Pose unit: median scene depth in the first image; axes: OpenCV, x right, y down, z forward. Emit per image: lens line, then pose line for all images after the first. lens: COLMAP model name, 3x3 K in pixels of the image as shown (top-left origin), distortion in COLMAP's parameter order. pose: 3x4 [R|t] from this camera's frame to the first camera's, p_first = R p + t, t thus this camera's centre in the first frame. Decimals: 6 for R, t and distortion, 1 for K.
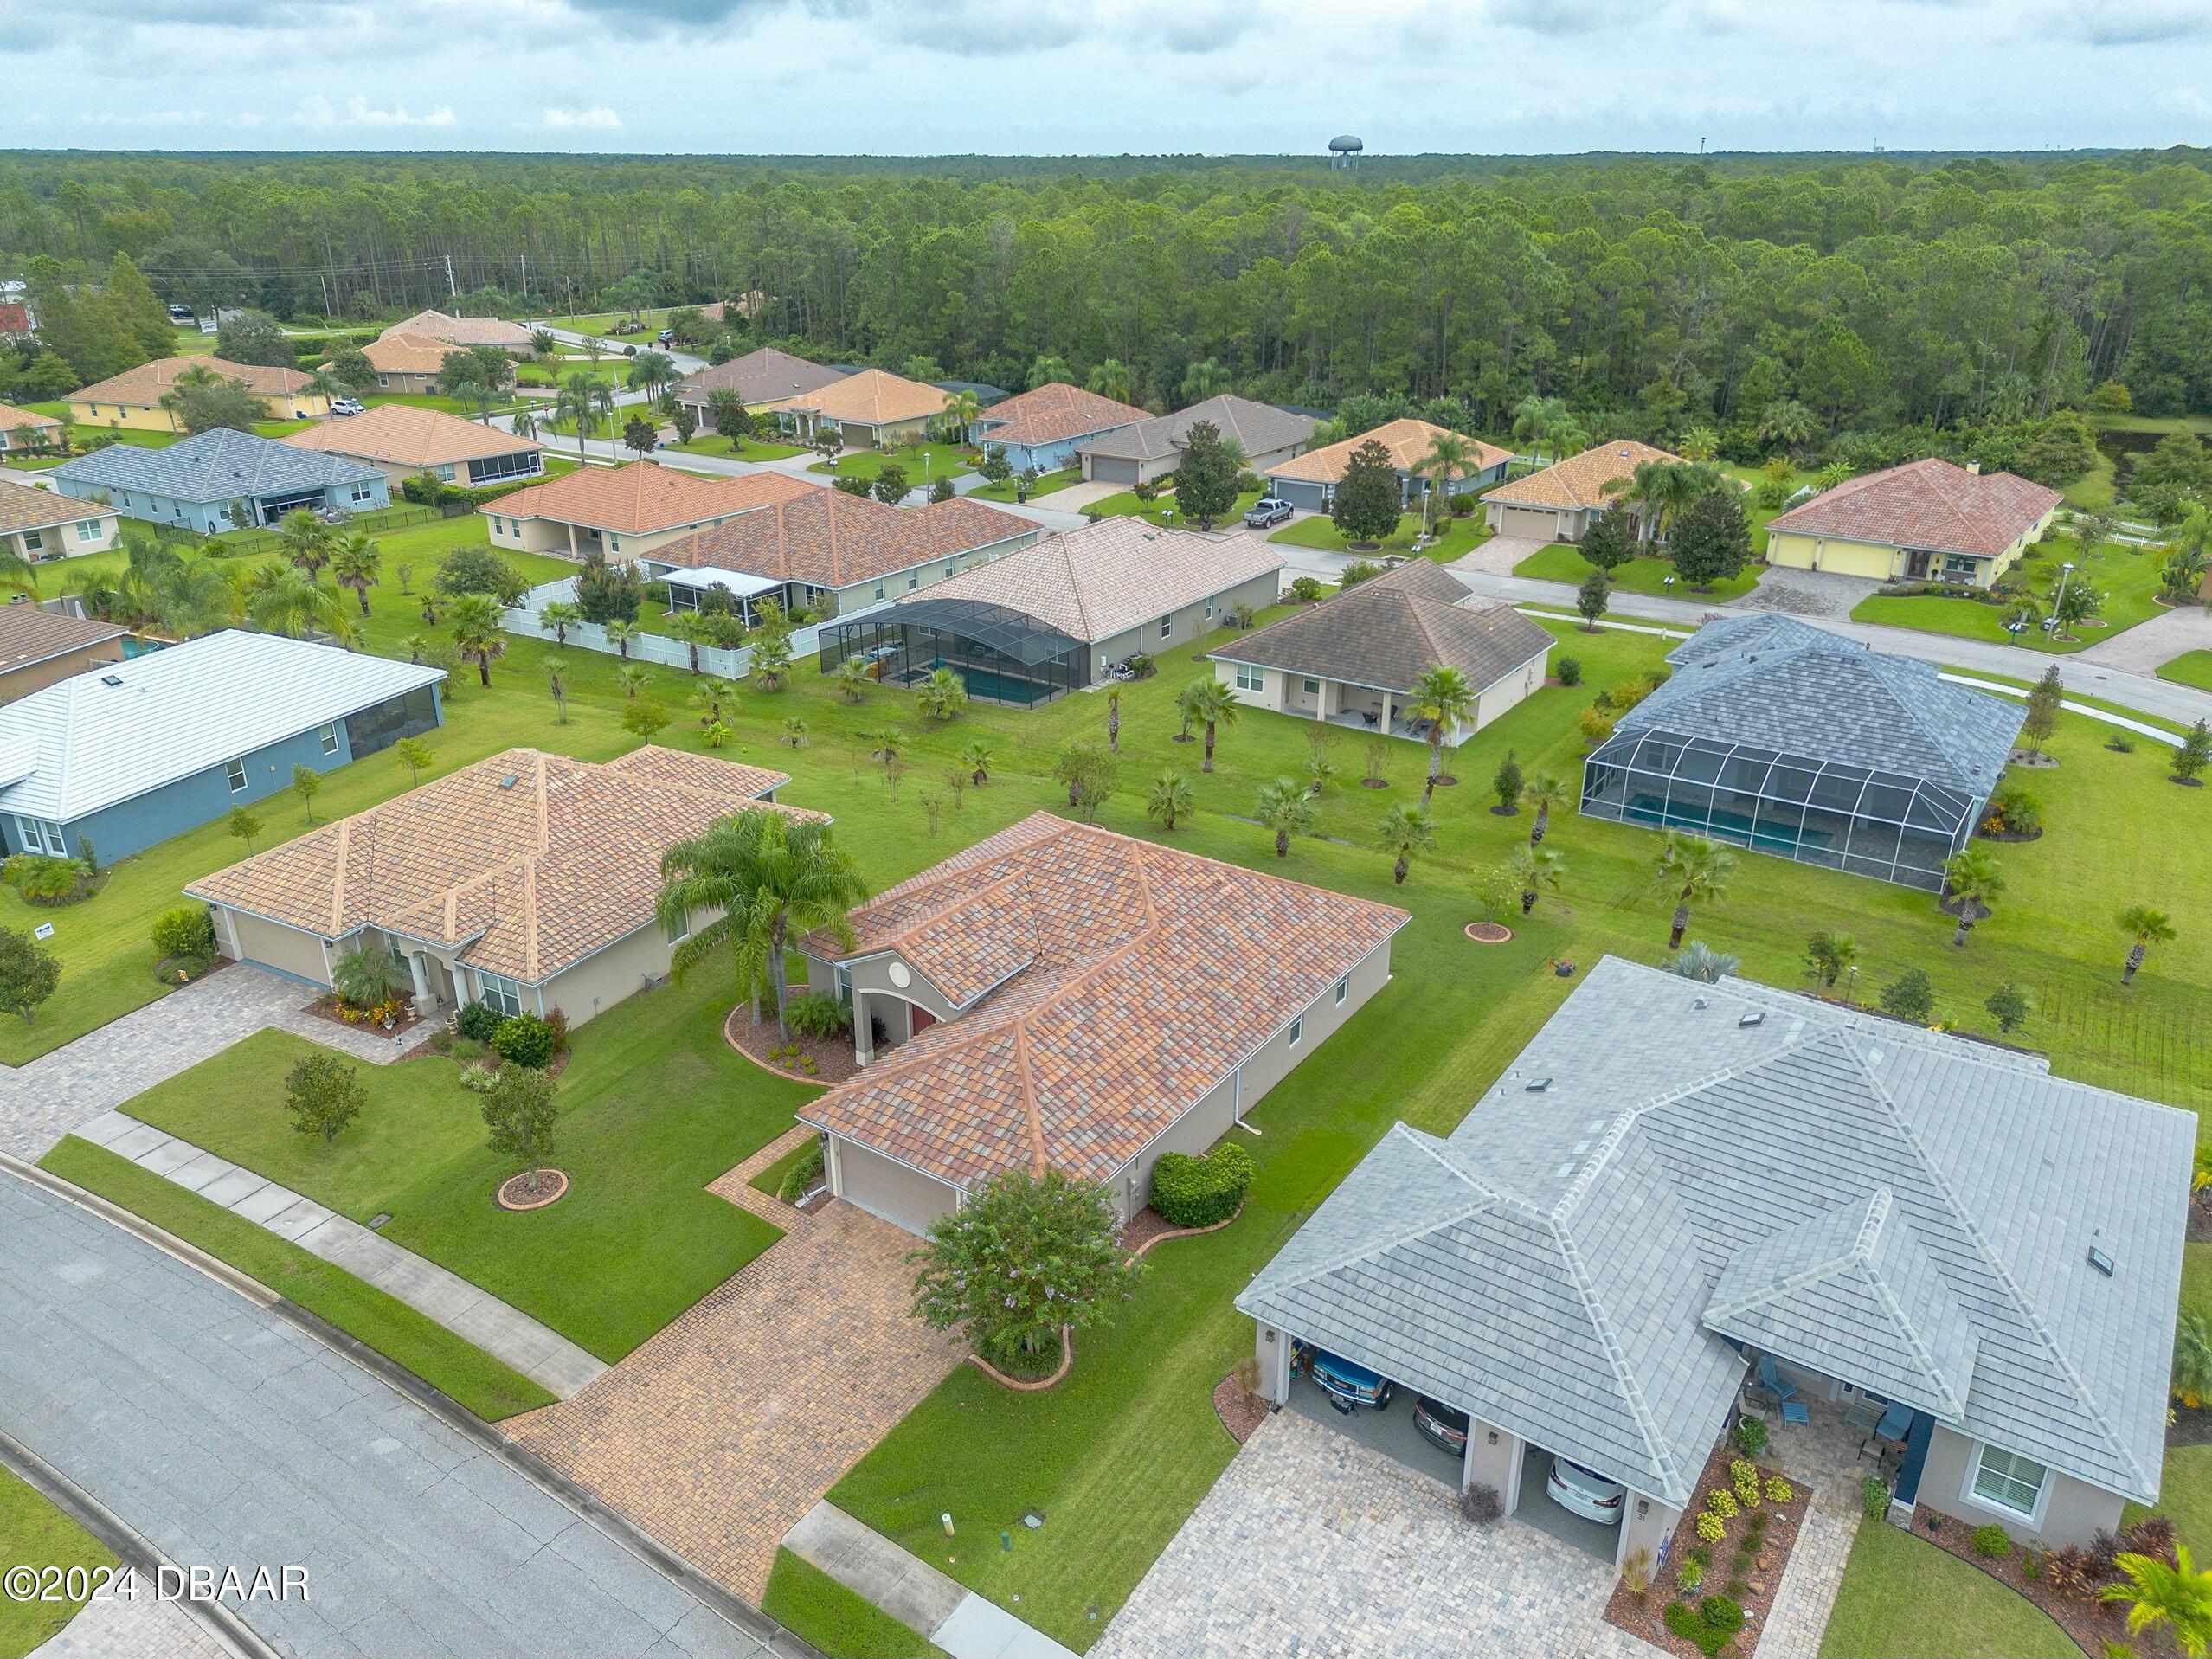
lens RADIAL K [[1536.7, 0, 1102.8], [0, 1536.7, 862.8], [0, 0, 1]] dist [0.082706, -0.087365]
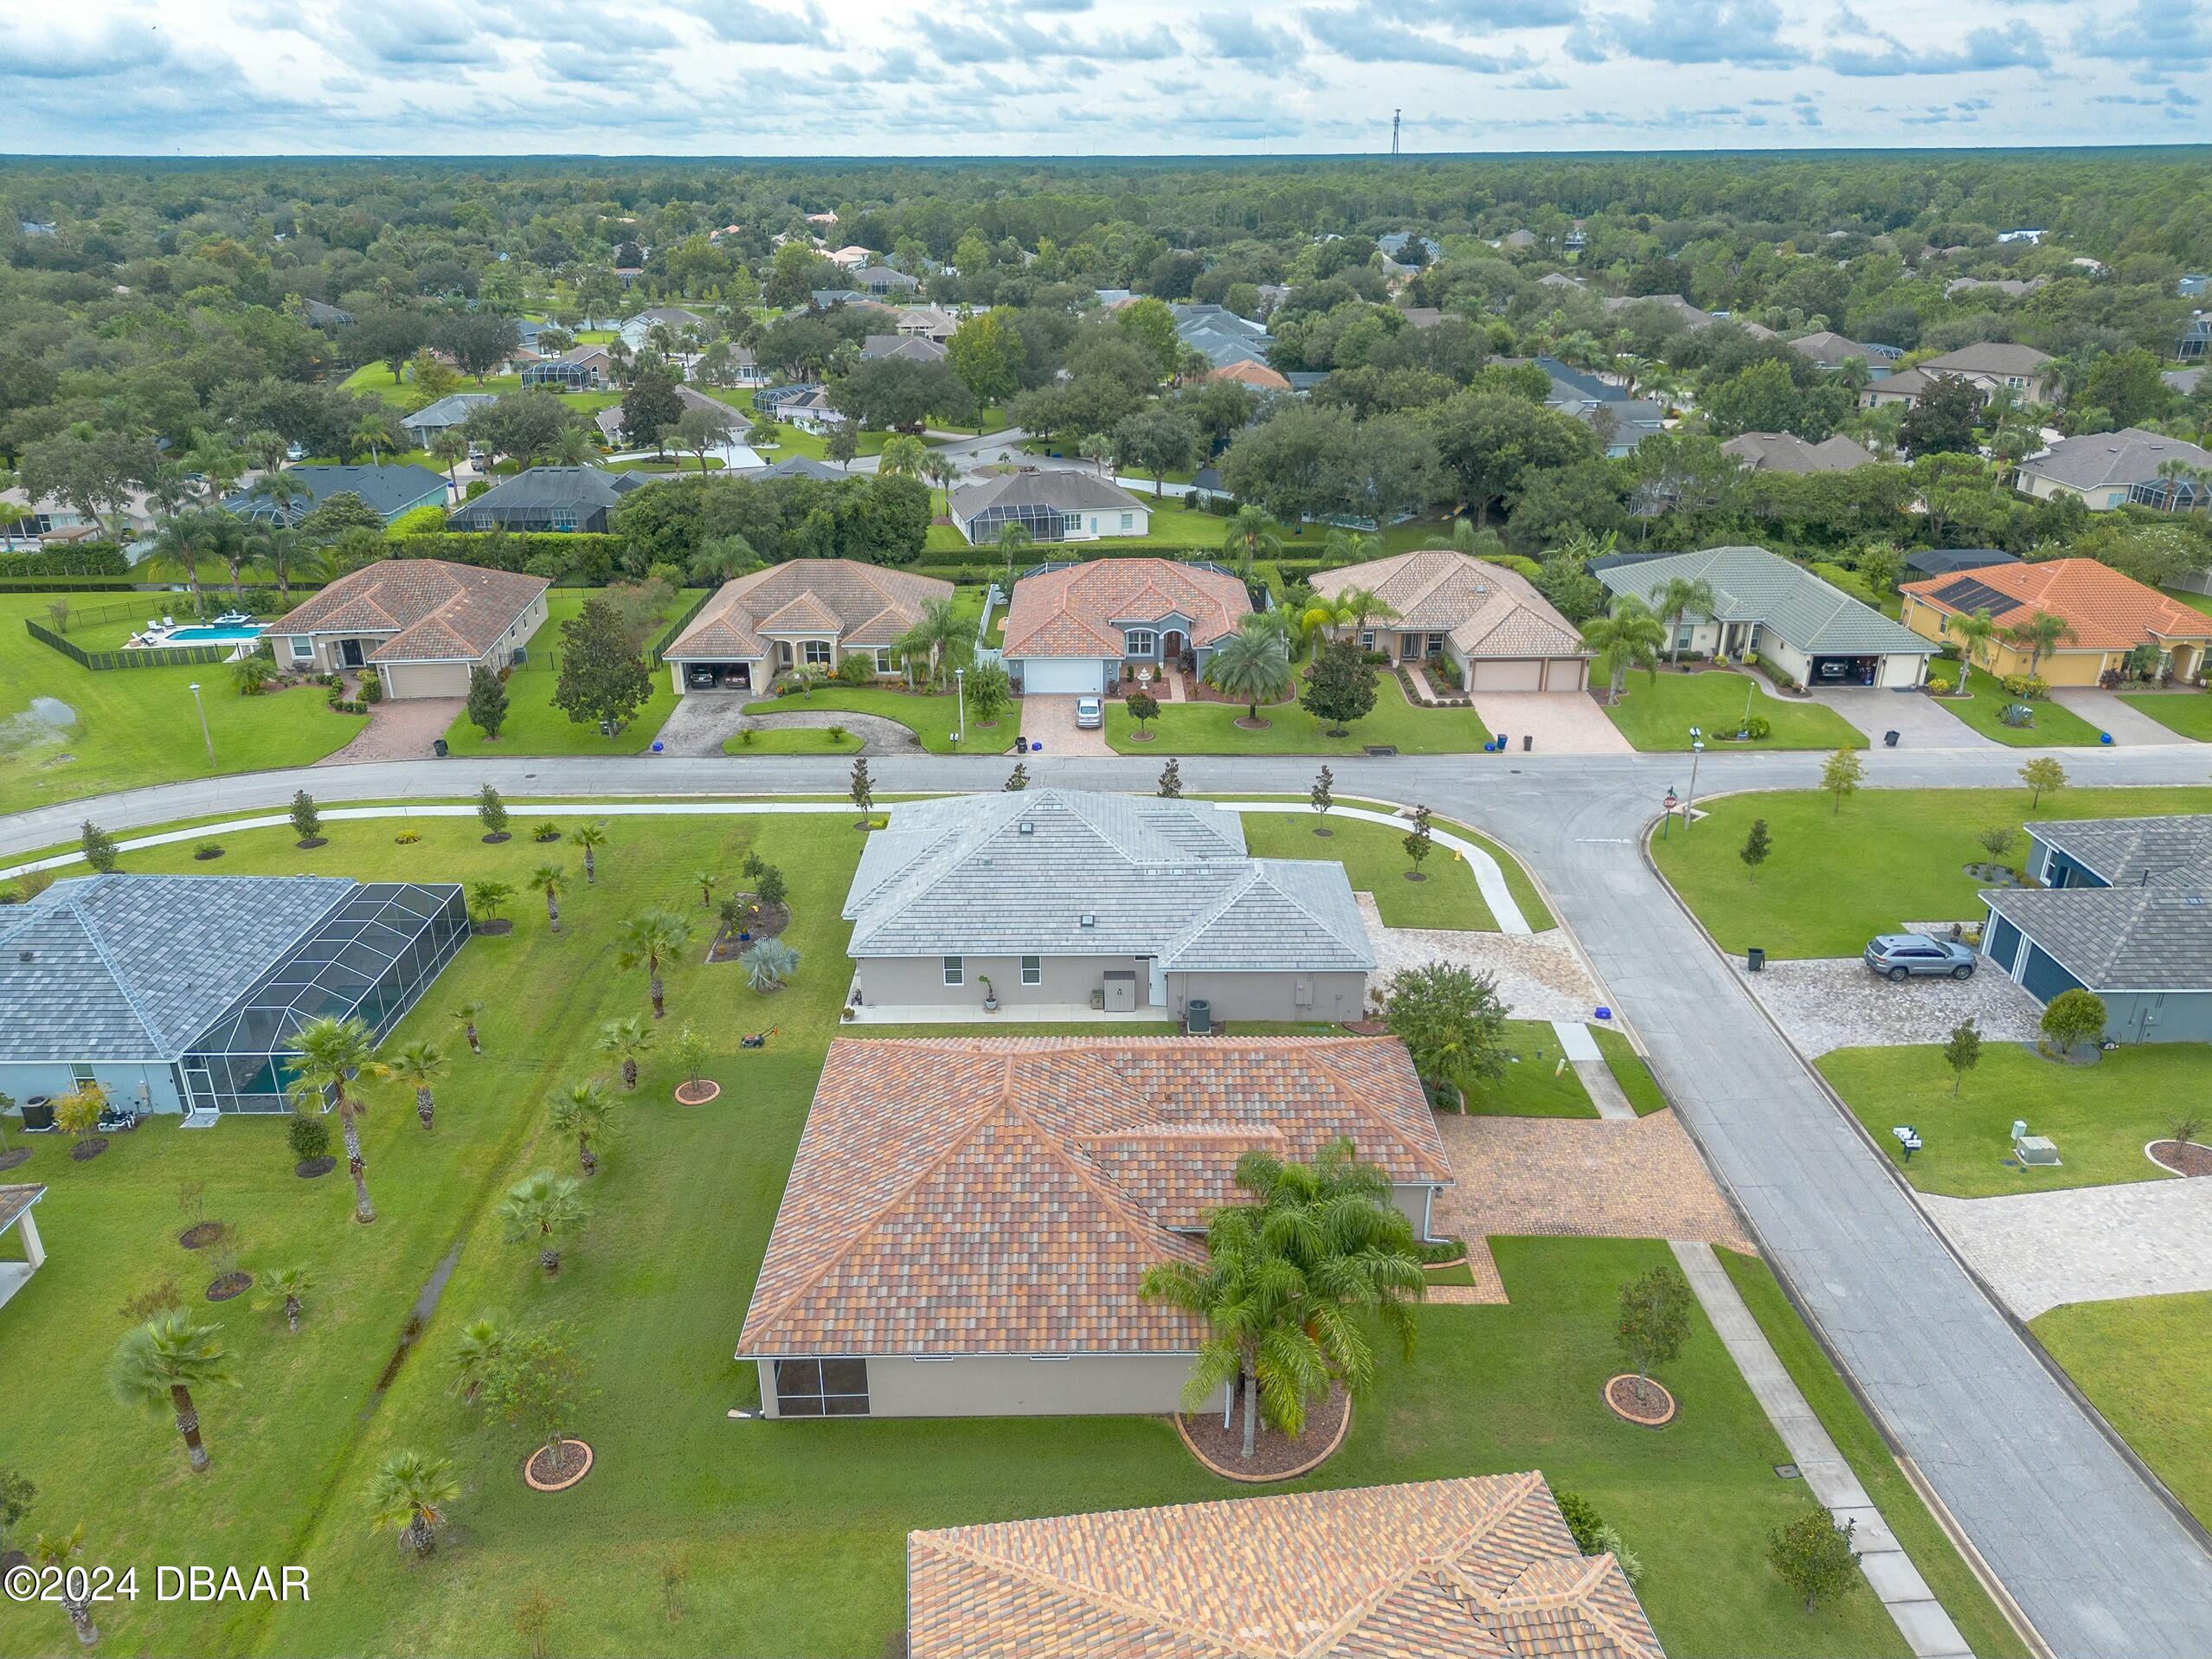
lens RADIAL K [[1536.7, 0, 1102.8], [0, 1536.7, 862.8], [0, 0, 1]] dist [0.082706, -0.087365]
pose [[-0.570243, -0.337776, 0.748819, -0.467527], [0.343351, 0.730108, 0.590806, -0.437706], [-0.746279, 0.594011, -0.300364, 0.787623]]
